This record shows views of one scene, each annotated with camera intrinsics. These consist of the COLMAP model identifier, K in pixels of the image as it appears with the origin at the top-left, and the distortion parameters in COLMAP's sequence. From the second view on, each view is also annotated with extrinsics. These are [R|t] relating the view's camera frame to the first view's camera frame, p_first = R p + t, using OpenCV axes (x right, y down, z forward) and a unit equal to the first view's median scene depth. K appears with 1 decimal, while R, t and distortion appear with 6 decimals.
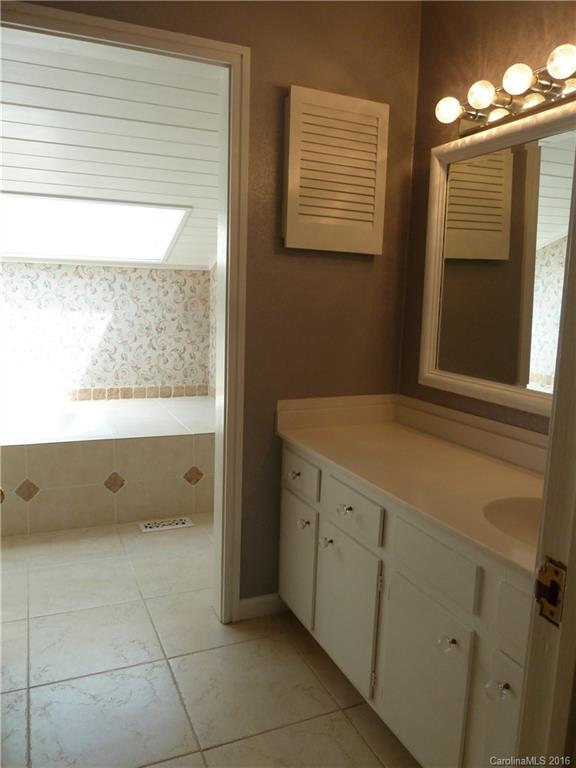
lens RADIAL K [[577.1, 0, 288.0], [0, 577.1, 384.0], [0, 0, 1]] dist [-0.030892, 0.006099]
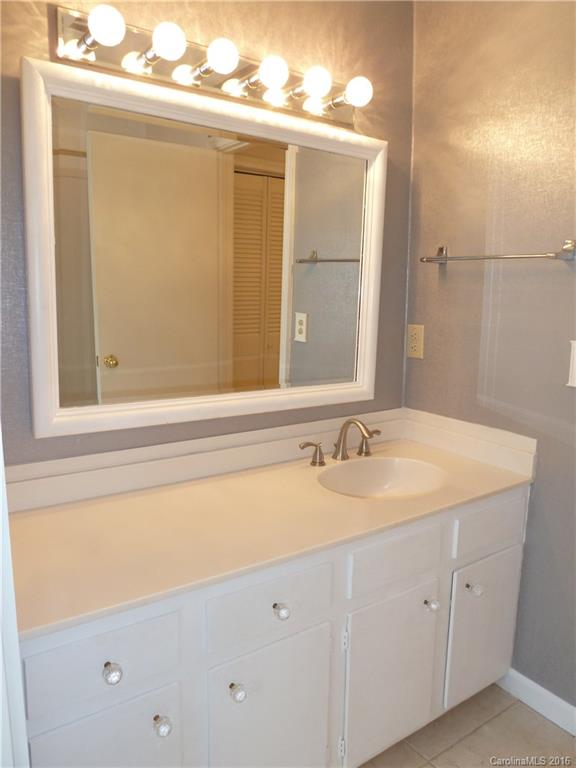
lens RADIAL K [[577.1, 0, 288.0], [0, 577.1, 384.0], [0, 0, 1]] dist [-0.030892, 0.006099]
pose [[-0.196862, -0.166758, 0.966145, -0.526233], [0.140962, 0.970377, 0.196211, -0.179462], [-0.970245, 0.174817, -0.167524, 1.055695]]
